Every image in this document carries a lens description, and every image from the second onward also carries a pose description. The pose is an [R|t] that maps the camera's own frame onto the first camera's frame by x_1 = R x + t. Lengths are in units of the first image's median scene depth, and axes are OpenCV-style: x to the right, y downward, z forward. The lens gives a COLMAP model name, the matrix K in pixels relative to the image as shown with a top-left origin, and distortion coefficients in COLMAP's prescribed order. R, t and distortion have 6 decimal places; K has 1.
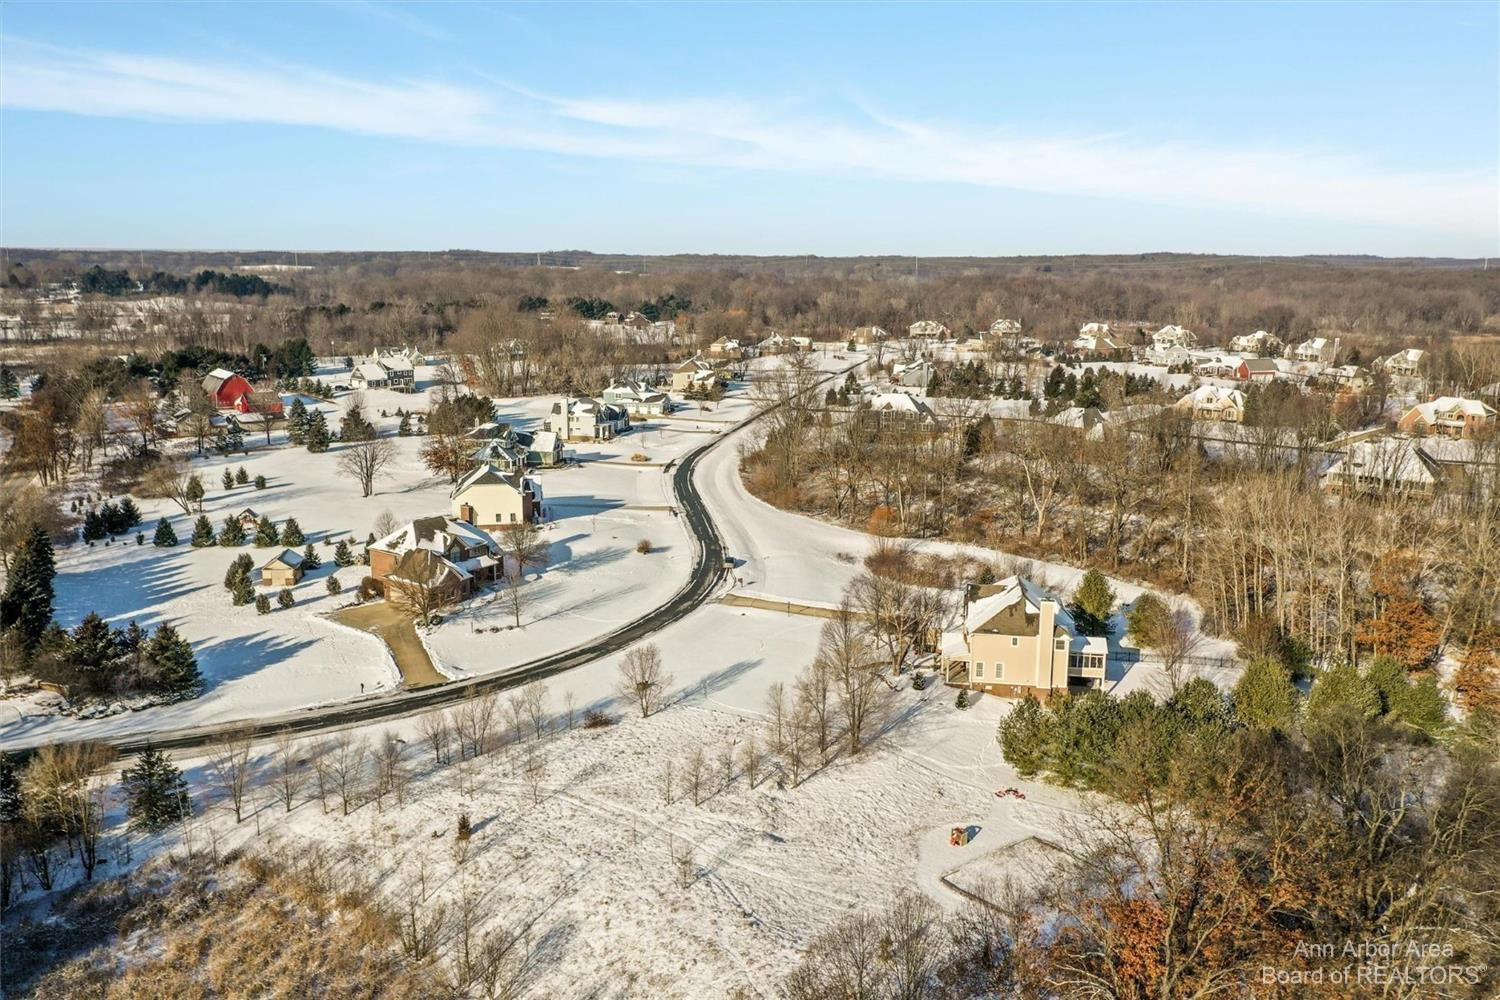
lens RADIAL K [[1201.0, 0, 741.9], [0, 1201.0, 499.6], [0, 0, 1]] dist [0.008382, -0.008296]
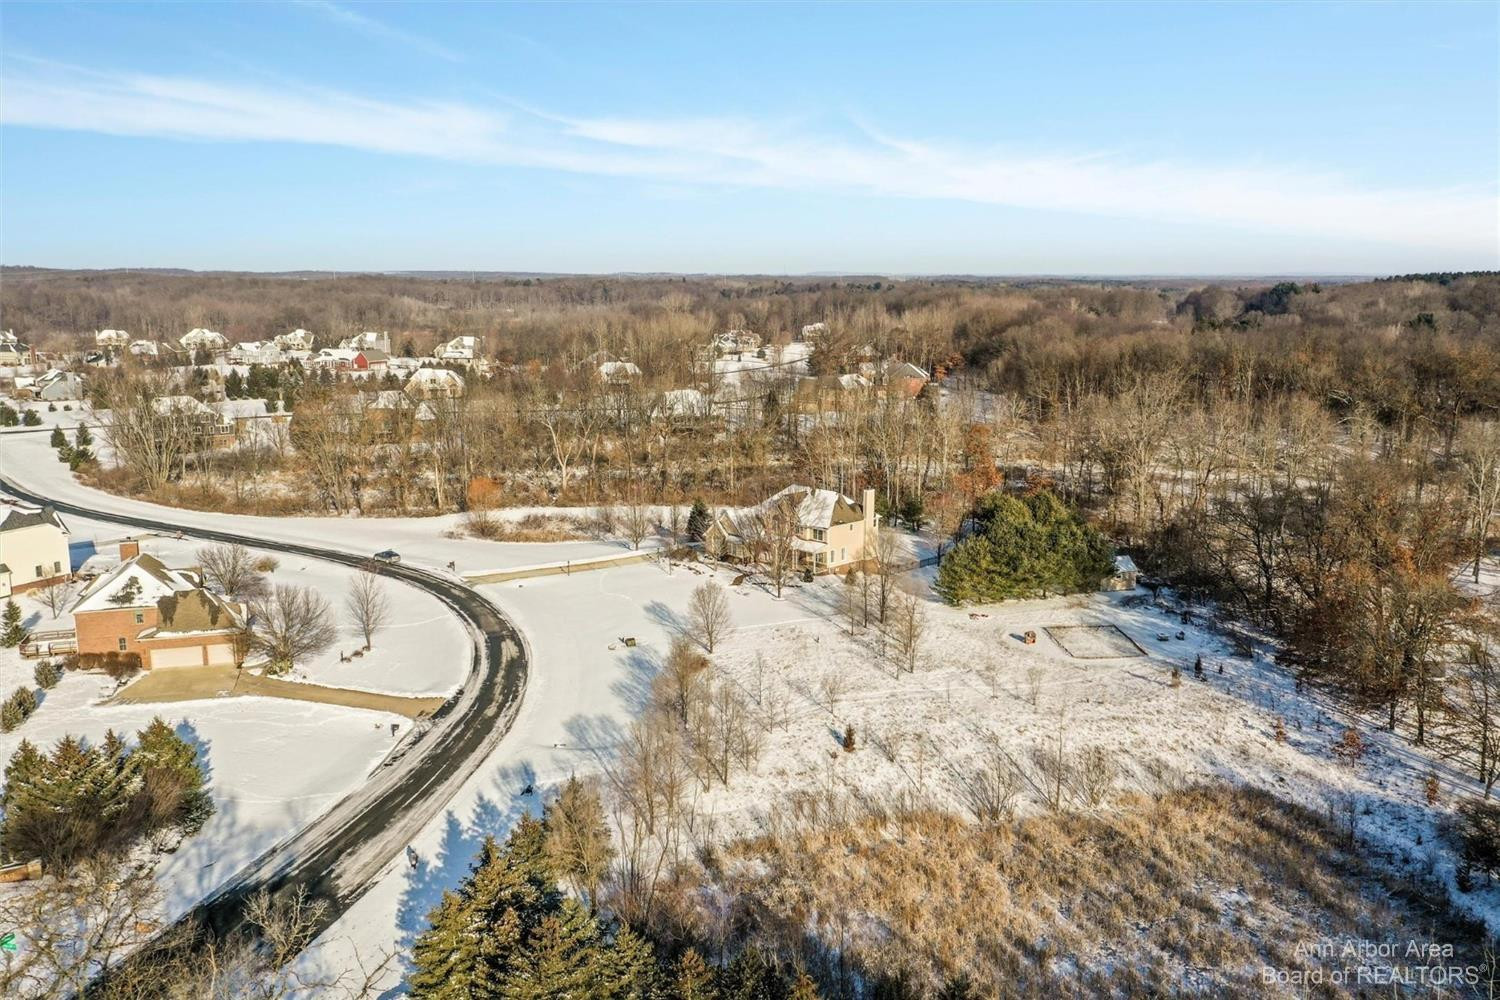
lens RADIAL K [[1201.0, 0, 741.9], [0, 1201.0, 499.6], [0, 0, 1]] dist [0.008382, -0.008296]
pose [[0.594220, -0.150990, 0.790003, -0.360743], [0.161035, 0.984667, 0.067069, -0.005574], [-0.788017, 0.087364, 0.609424, 0.141176]]
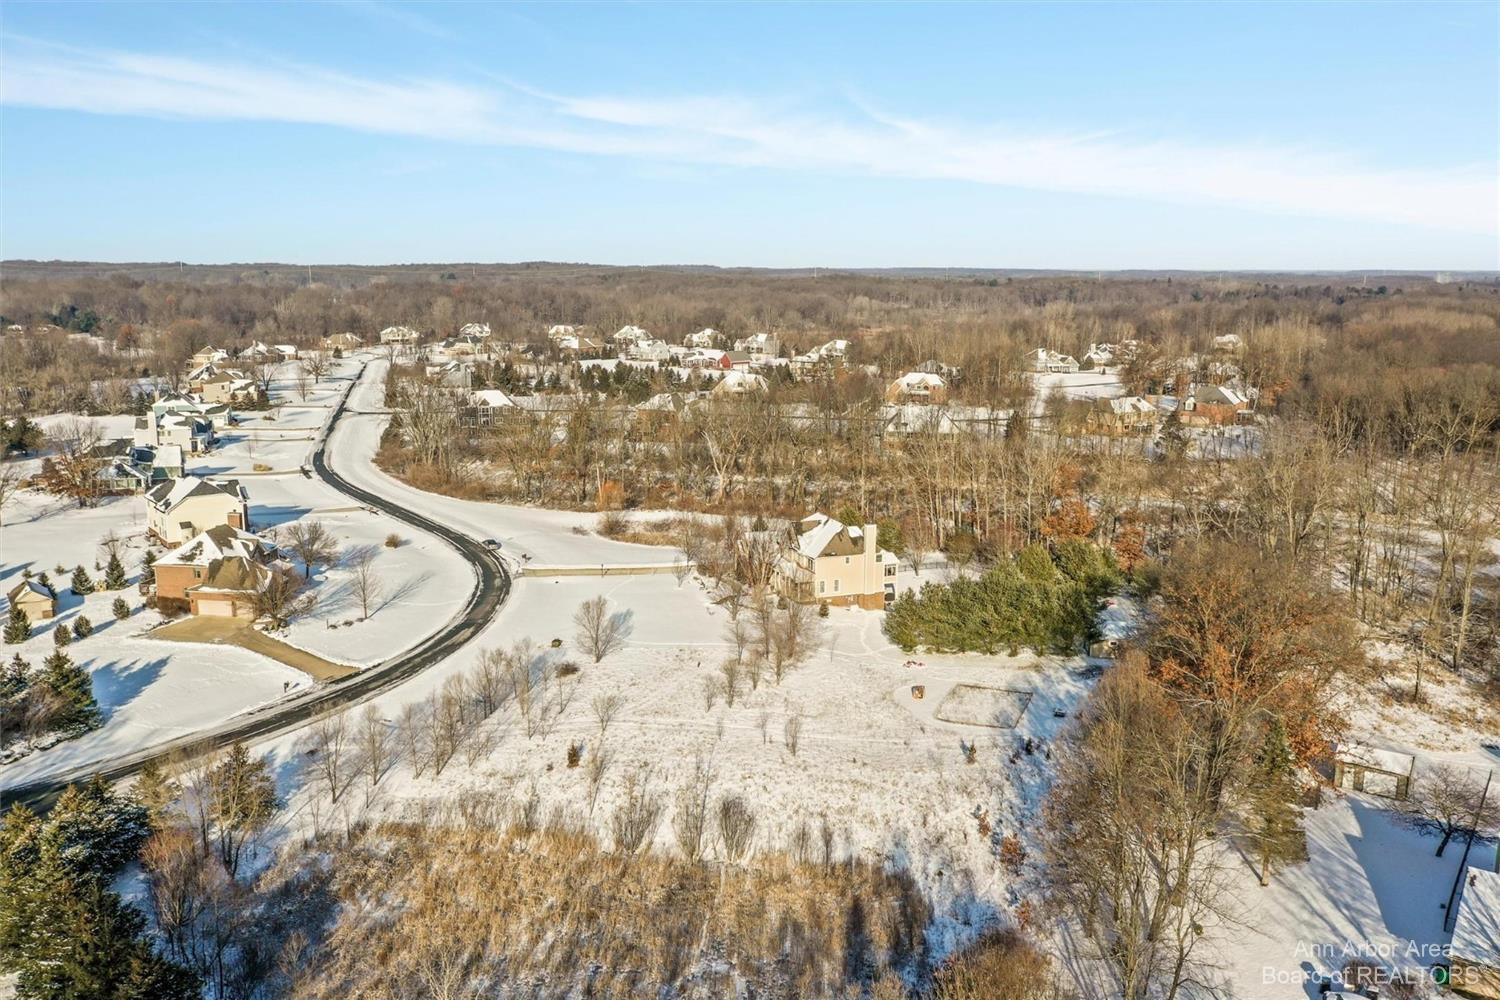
lens RADIAL K [[1201.0, 0, 741.9], [0, 1201.0, 499.6], [0, 0, 1]] dist [0.008382, -0.008296]
pose [[0.871225, -0.091003, 0.482374, -0.205623], [0.094507, 0.995377, 0.017093, 0.009962], [-0.481700, 0.030696, 0.875798, -0.022444]]
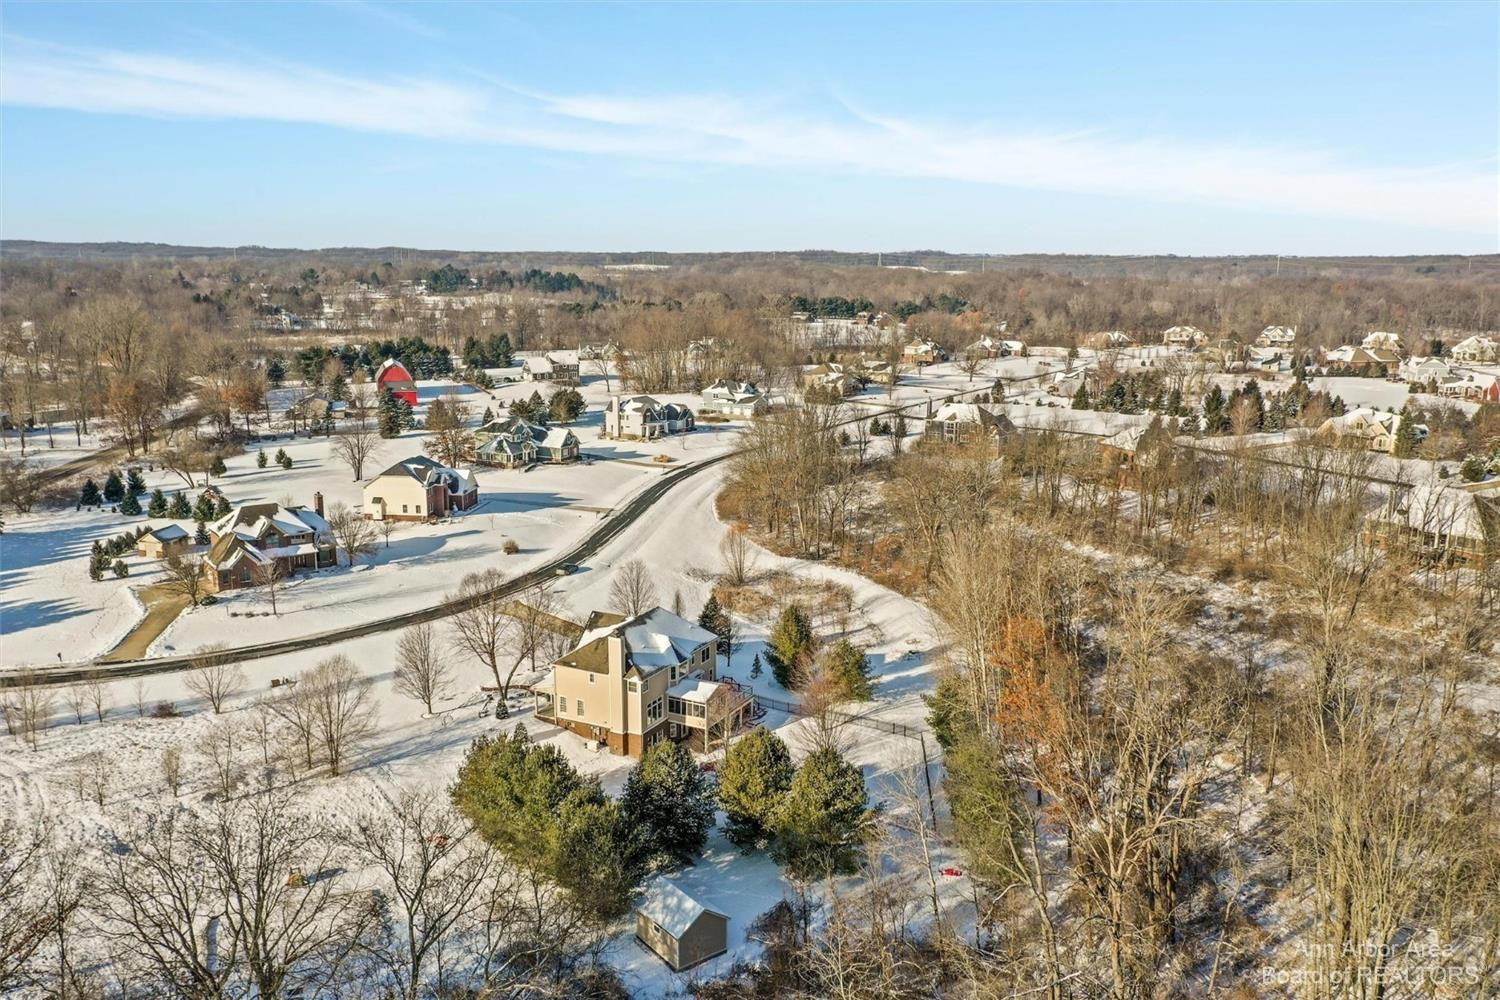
lens RADIAL K [[1201.0, 0, 741.9], [0, 1201.0, 499.6], [0, 0, 1]] dist [0.008382, -0.008296]
pose [[0.951837, 0.060941, -0.300487, 0.261704], [-0.060916, 0.998098, 0.009461, -0.013774], [0.300492, 0.009299, 0.953739, 0.073478]]
